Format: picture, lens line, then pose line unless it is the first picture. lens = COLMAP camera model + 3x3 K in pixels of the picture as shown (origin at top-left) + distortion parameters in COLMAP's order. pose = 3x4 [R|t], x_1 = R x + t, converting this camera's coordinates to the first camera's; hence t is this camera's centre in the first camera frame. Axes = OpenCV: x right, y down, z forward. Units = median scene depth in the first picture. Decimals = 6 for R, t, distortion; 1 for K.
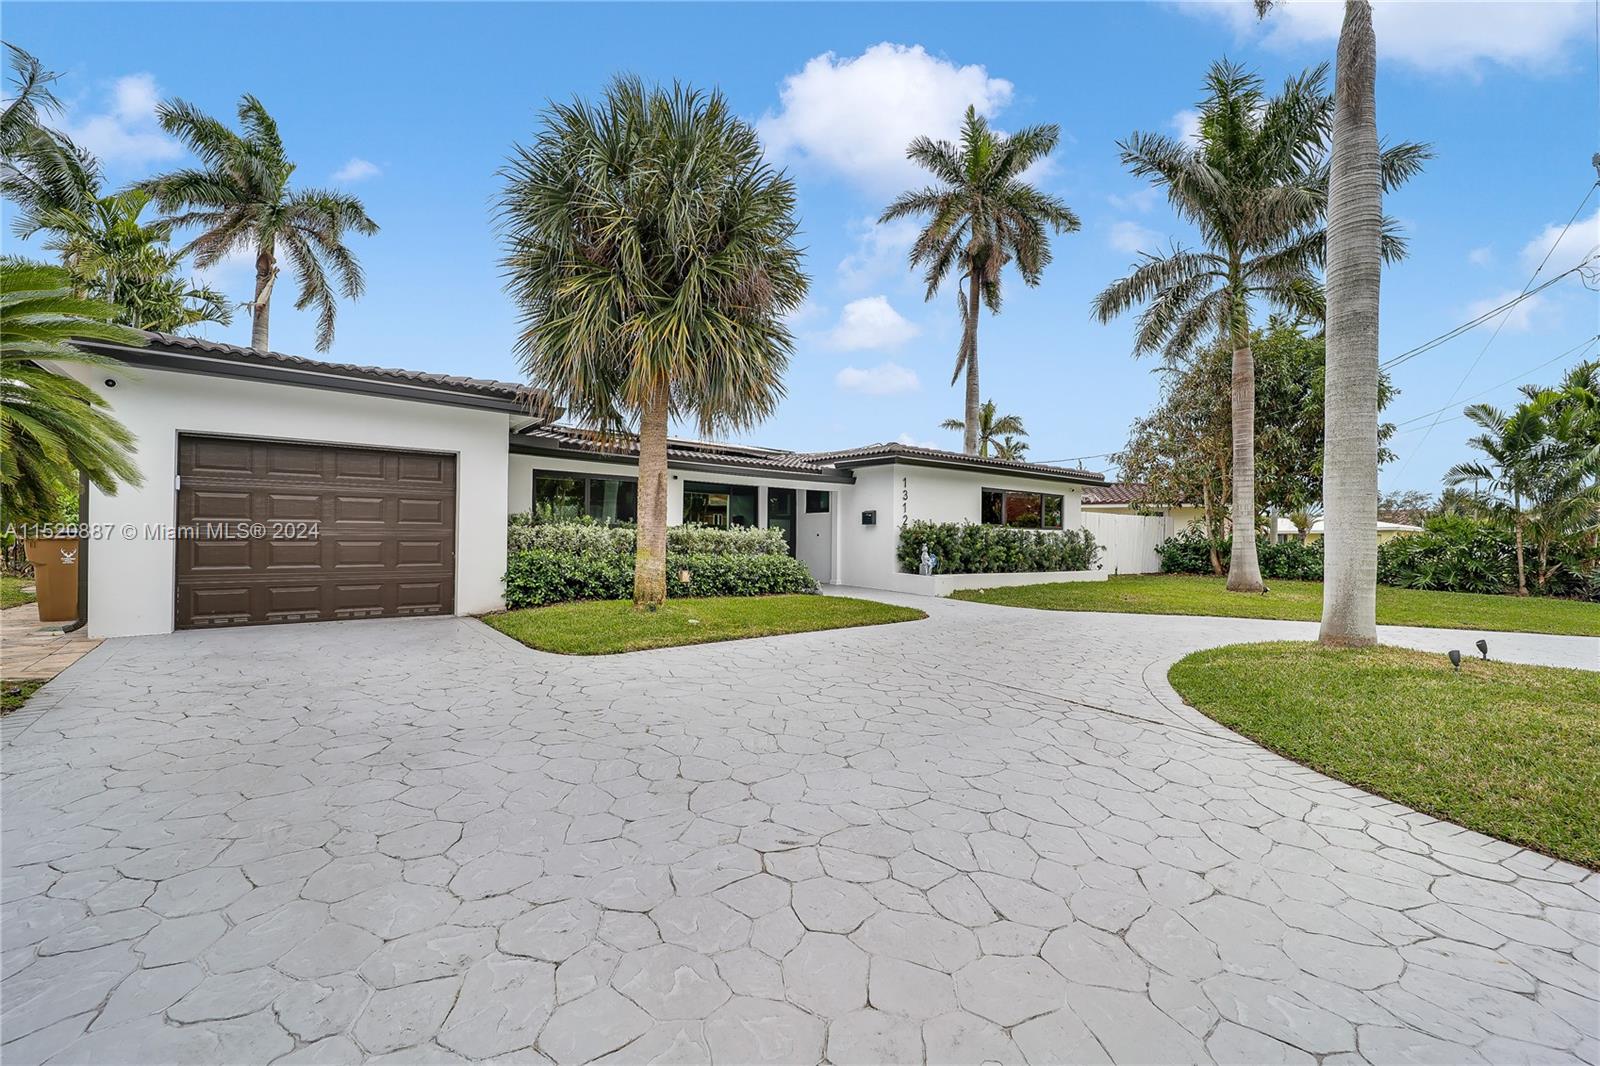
lens RADIAL K [[660.8, 0, 808.0], [0, 660.8, 544.6], [0, 0, 1]] dist [-0.002088, -0.000296]
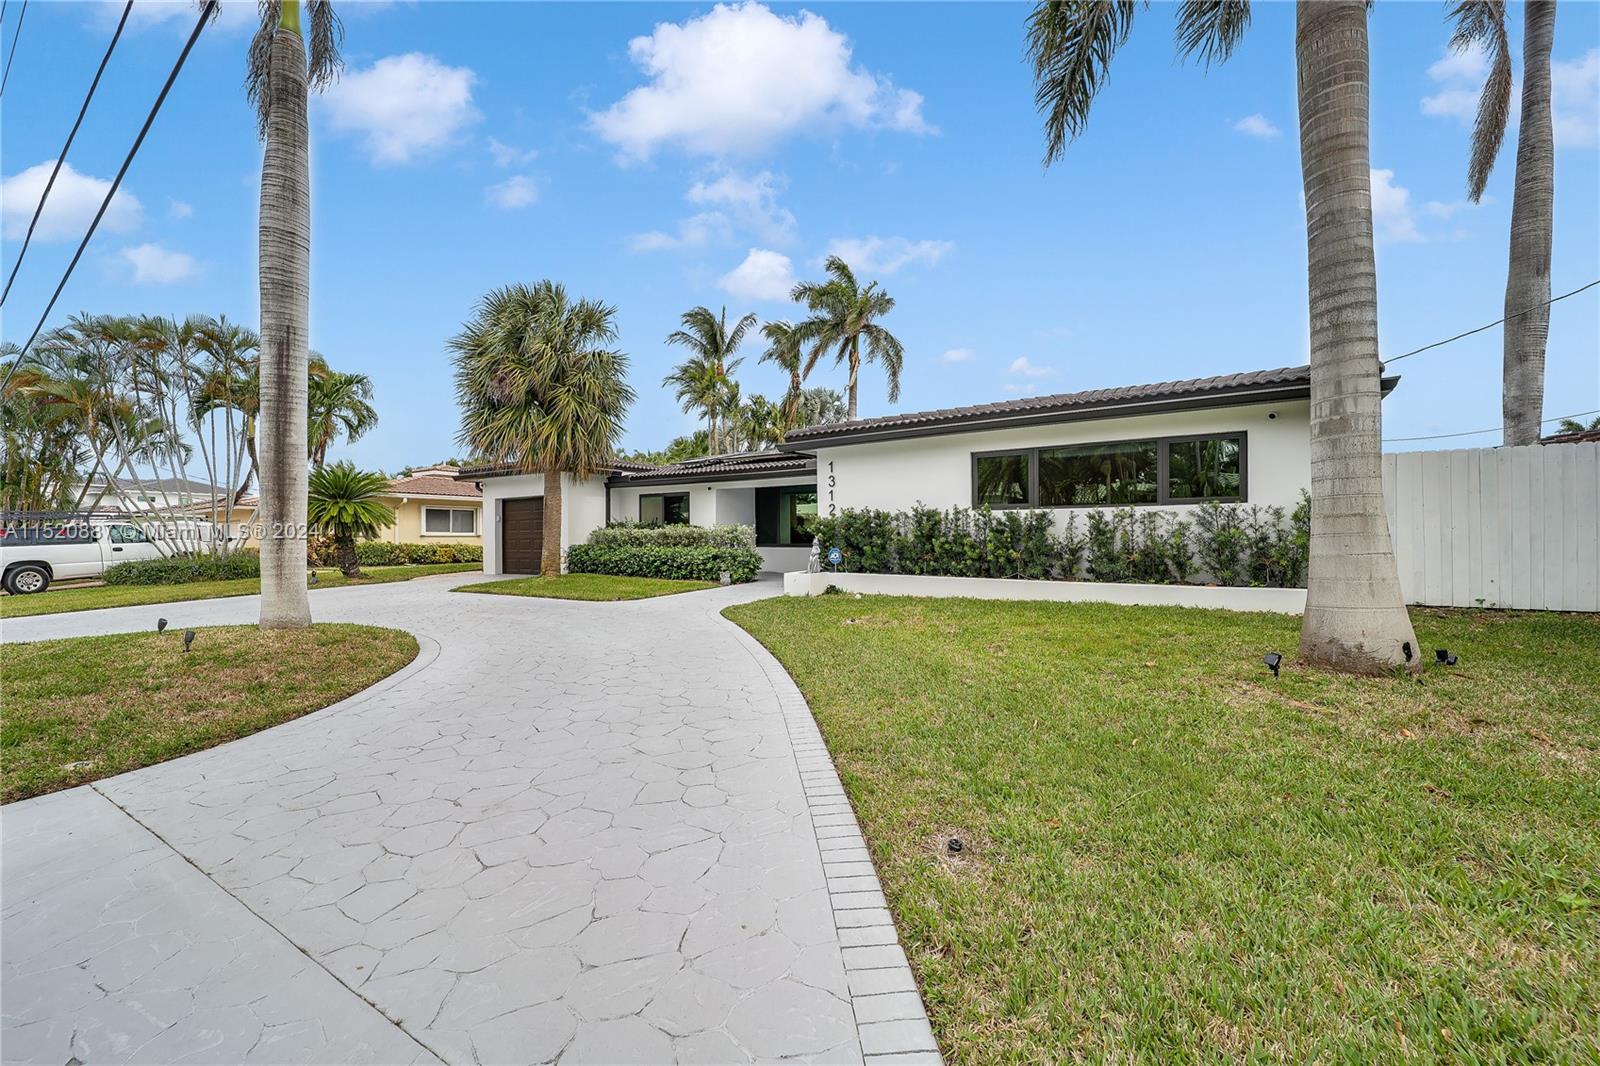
lens RADIAL K [[660.8, 0, 808.0], [0, 660.8, 544.6], [0, 0, 1]] dist [-0.002088, -0.000296]
pose [[0.281072, 0.002102, -0.959684, 0.896842], [0.009084, 0.999947, 0.004851, 0.005243], [0.959644, -0.010081, 0.281038, 0.647544]]
